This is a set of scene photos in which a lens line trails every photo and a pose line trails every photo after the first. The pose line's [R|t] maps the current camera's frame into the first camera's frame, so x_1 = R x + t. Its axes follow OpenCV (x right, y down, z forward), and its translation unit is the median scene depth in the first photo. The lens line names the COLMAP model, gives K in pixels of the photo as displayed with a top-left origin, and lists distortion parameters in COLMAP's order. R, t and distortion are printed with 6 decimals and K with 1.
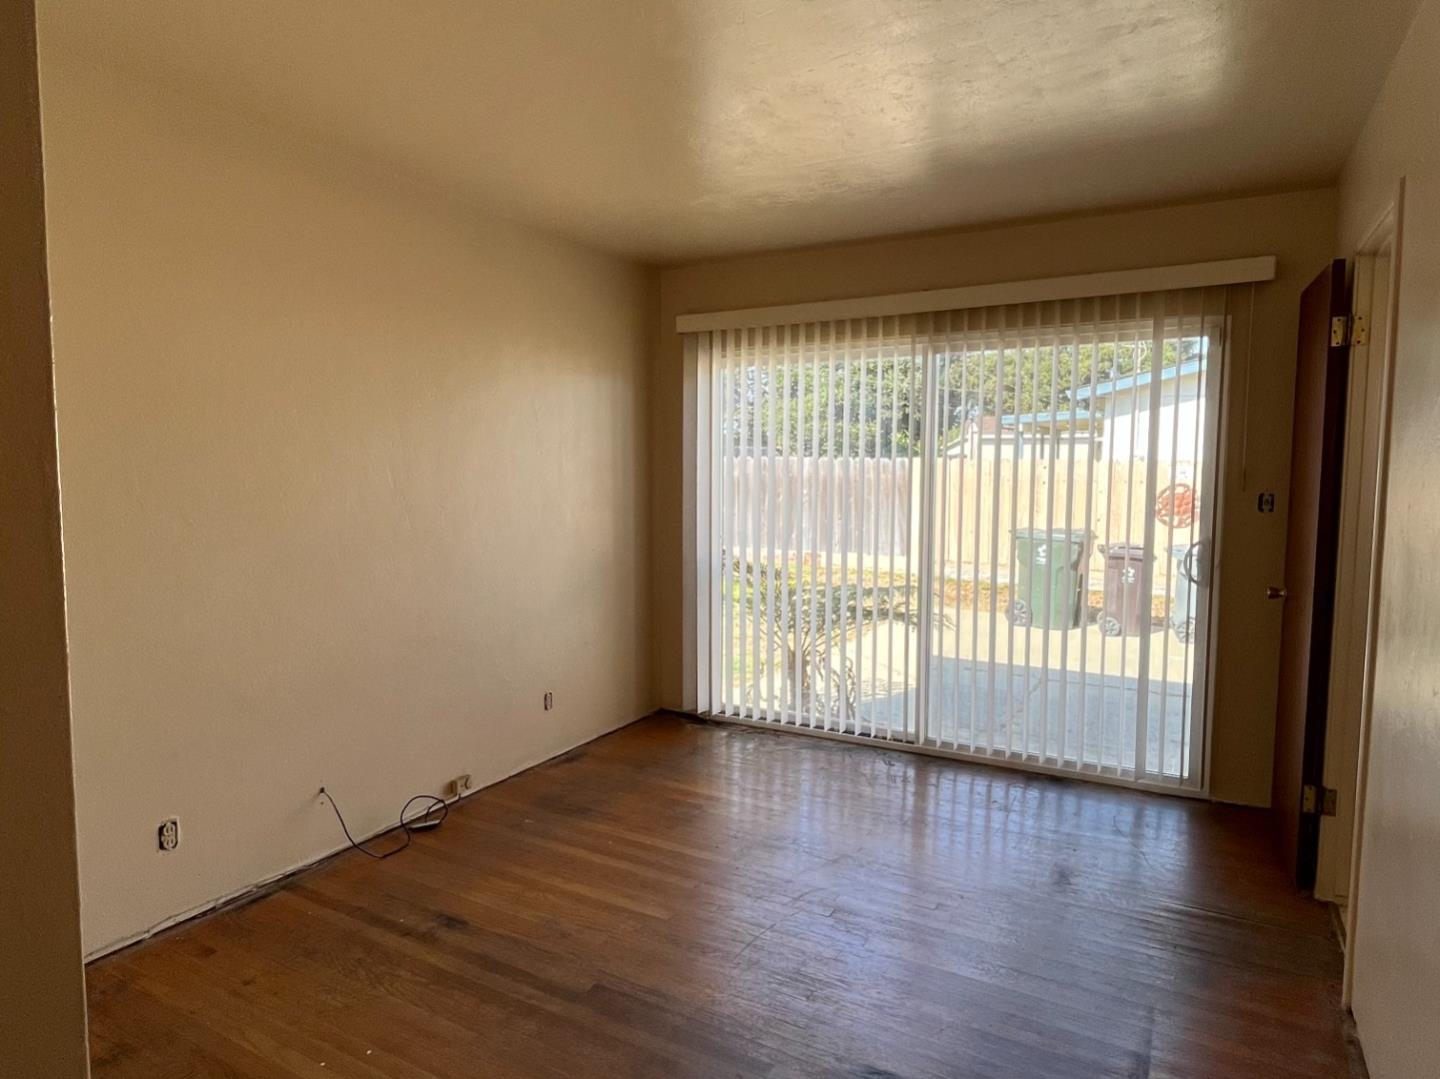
lens RADIAL K [[875.8, 0, 720.0], [0, 875.8, 539.5], [0, 0, 1]] dist [-0.010214, -0.001447]
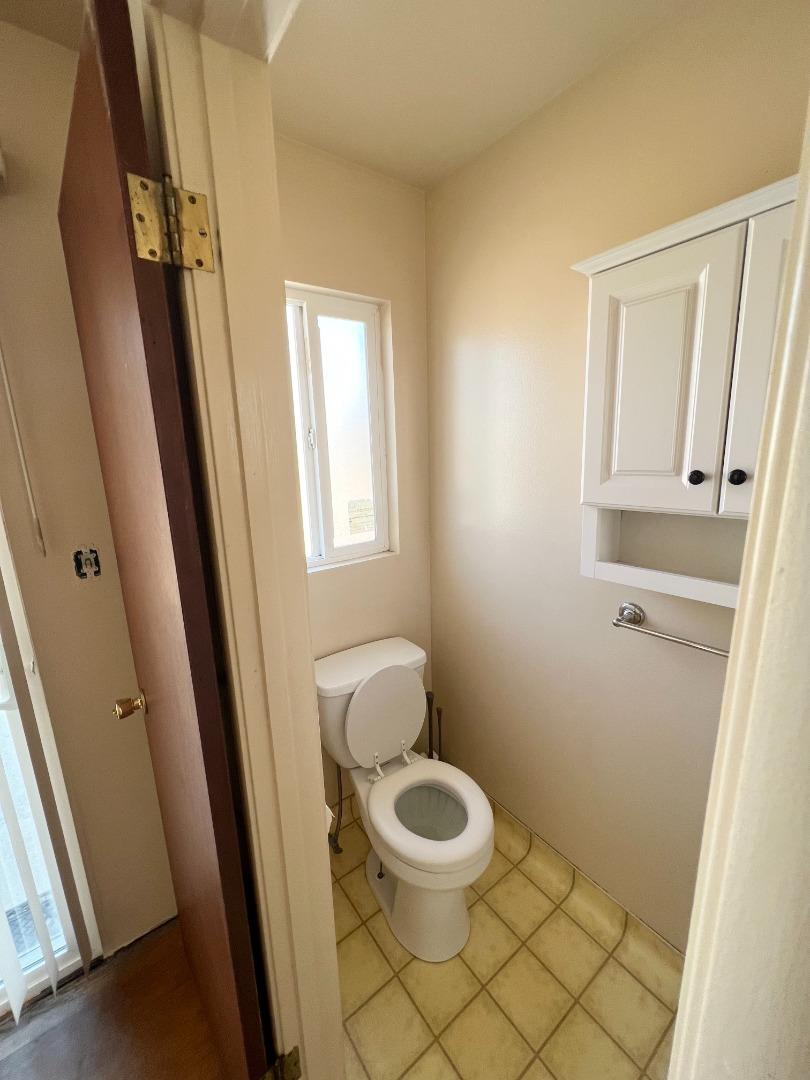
lens RADIAL K [[436.3, 0, 405.0], [0, 436.3, 540.0], [0, 0, 1]] dist [0.000134, 0.000155]
pose [[0.403907, -0.194407, 0.893904, 0.548603], [0.116320, 0.980141, 0.160603, -0.114157], [-0.907375, 0.039110, 0.418499, 0.811902]]
